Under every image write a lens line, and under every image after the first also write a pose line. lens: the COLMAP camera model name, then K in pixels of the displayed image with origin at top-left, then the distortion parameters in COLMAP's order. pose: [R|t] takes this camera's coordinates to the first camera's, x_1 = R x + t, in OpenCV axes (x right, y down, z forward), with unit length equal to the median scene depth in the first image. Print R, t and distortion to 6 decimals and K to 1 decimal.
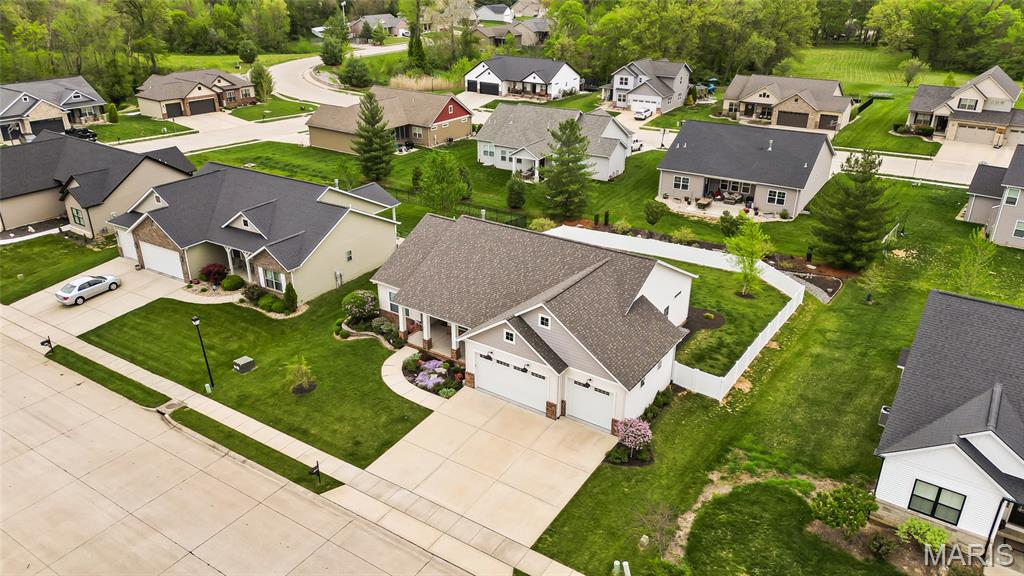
lens RADIAL K [[716.0, 0, 512.0], [0, 716.0, 288.0], [0, 0, 1]] dist [0.083420, -0.092223]
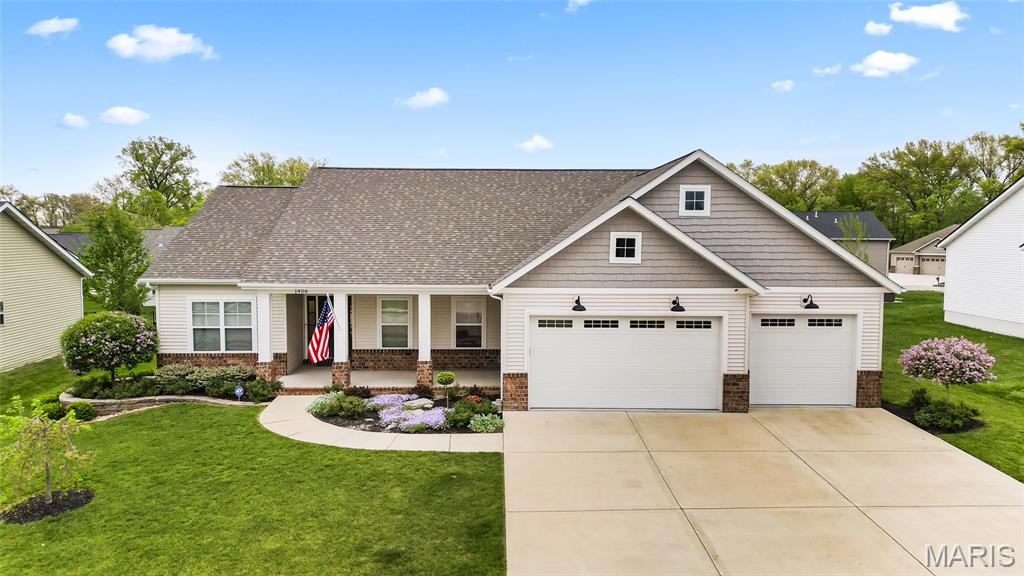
lens RADIAL K [[725.0, 0, 512.0], [0, 725.0, 288.0], [0, 0, 1]] dist [0.090968, -0.097367]
pose [[0.816964, -0.041743, 0.575176, -0.291890], [0.235702, 0.934437, -0.266968, 0.175115], [-0.526321, 0.353674, 0.773240, 0.603217]]
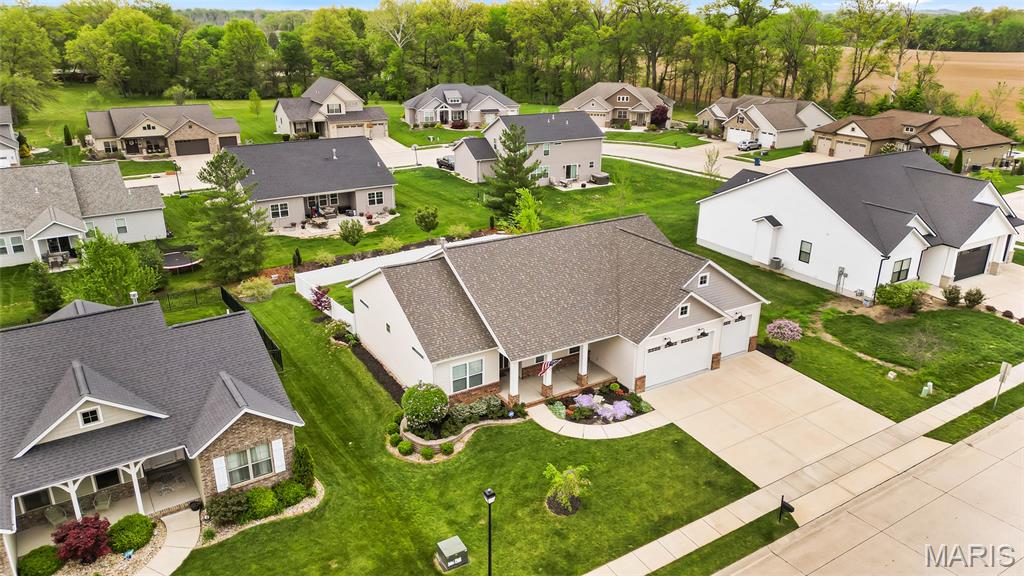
lens RADIAL K [[716.0, 0, 512.0], [0, 716.0, 288.0], [0, 0, 1]] dist [0.083420, -0.092223]
pose [[0.416843, -0.323202, 0.849578, -0.811695], [0.369585, 0.914169, 0.166438, -0.184488], [-0.830451, 0.244613, 0.500516, 0.611492]]
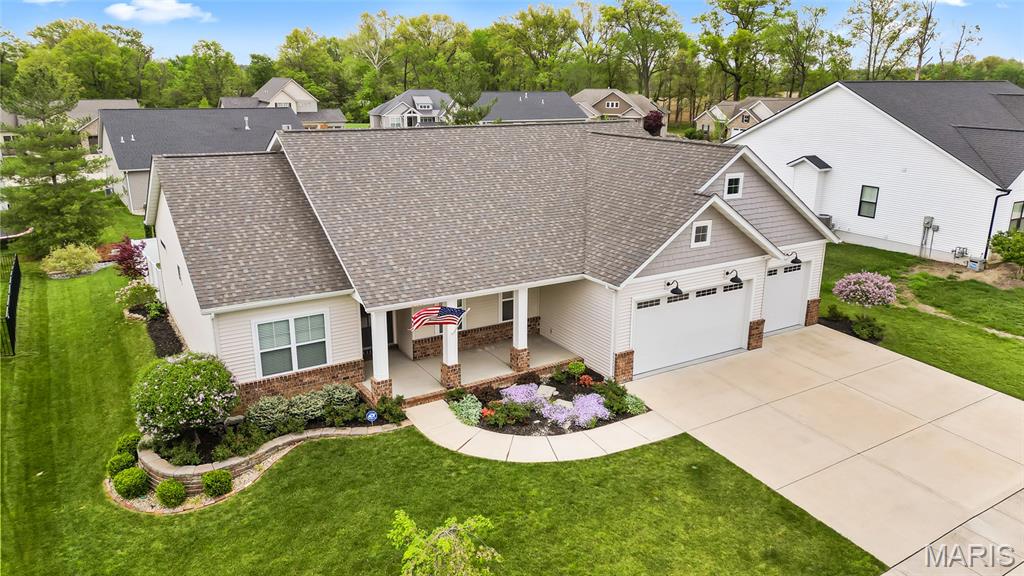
lens RADIAL K [[716.0, 0, 512.0], [0, 716.0, 288.0], [0, 0, 1]] dist [0.083420, -0.092223]
pose [[0.412648, -0.259124, 0.873256, -0.483257], [0.368857, 0.924101, 0.099912, -0.001521], [-0.832866, 0.280878, 0.476908, 0.764522]]
